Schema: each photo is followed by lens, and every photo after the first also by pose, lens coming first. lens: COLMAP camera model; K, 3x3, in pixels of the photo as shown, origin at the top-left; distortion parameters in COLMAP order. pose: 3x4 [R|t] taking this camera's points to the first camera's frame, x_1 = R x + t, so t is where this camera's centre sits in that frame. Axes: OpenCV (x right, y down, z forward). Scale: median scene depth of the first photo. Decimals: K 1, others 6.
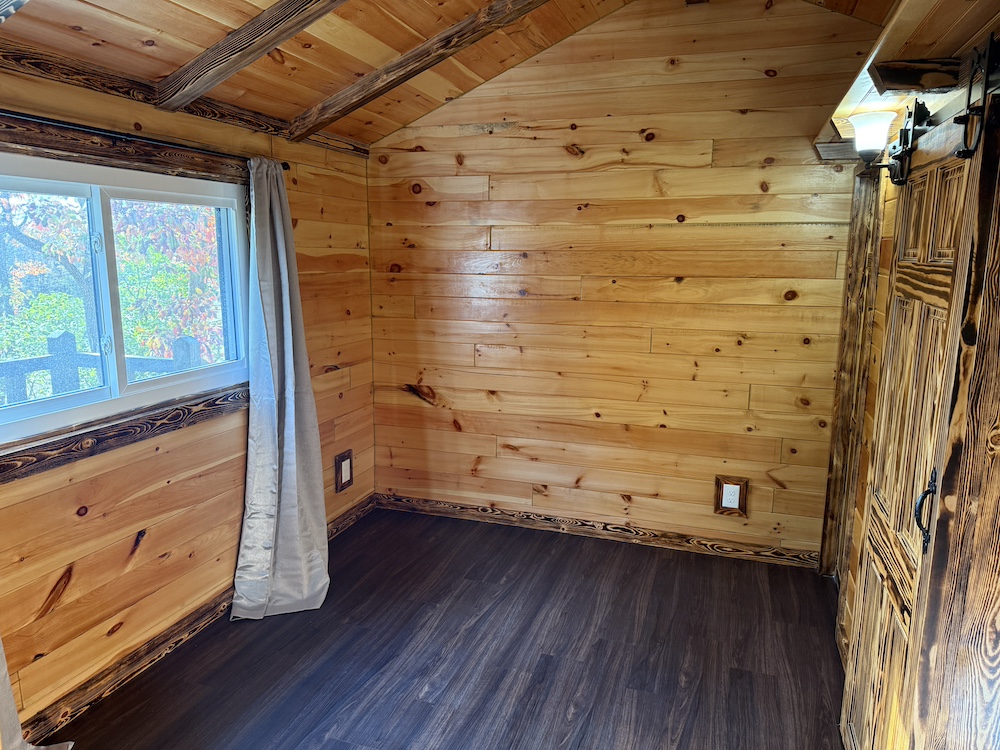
lens RADIAL K [[700.6, 0, 501.5], [0, 700.6, 380.2], [0, 0, 1]] dist [0.074321, -0.091030]
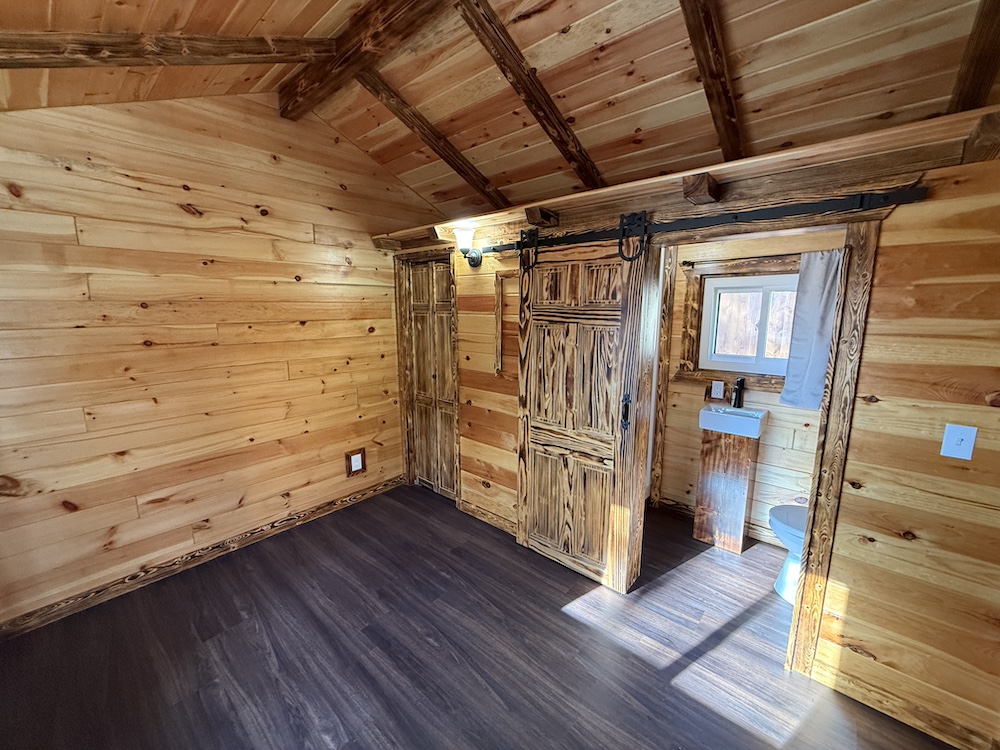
lens RADIAL K [[399.5, 0, 500.1], [0, 399.5, 375.4], [0, 0, 1]] dist [0.001555, 0.000292]
pose [[0.390632, -0.166556, 0.905354, -0.306671], [0.172941, 0.979262, 0.105534, -0.058197], [-0.904156, 0.115348, 0.411335, 0.342525]]
